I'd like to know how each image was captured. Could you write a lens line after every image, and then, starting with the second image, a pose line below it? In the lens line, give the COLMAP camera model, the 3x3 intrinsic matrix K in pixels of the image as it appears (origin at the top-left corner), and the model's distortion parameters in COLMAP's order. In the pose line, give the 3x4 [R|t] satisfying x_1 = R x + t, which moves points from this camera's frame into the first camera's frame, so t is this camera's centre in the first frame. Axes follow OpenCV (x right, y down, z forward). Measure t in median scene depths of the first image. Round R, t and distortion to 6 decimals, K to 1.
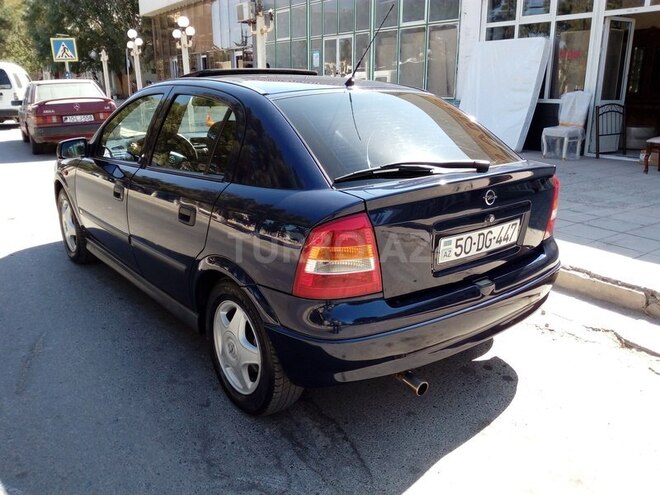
lens RADIAL K [[547.9, 0, 333.3], [0, 547.9, 244.0], [0, 0, 1]] dist [0.056742, -0.105625]
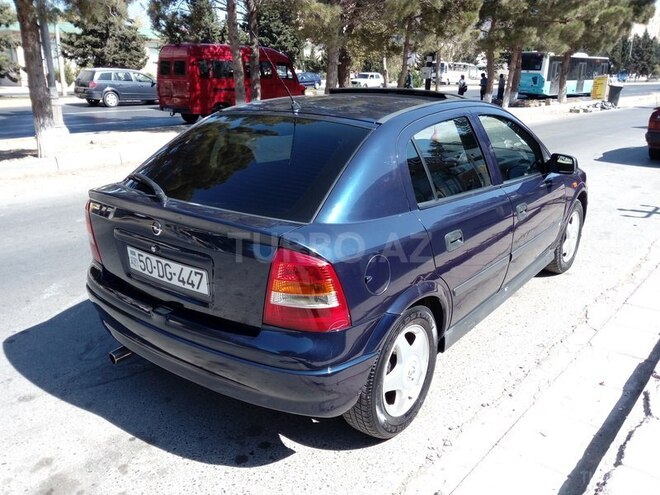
lens RADIAL K [[547.9, 0, 333.3], [0, 547.9, 244.0], [0, 0, 1]] dist [0.056742, -0.105625]
pose [[0.261169, 0.294045, -0.919417, 1.258217], [-0.288535, 0.932709, 0.216335, -0.355746], [0.921161, 0.208784, 0.328437, 0.938217]]
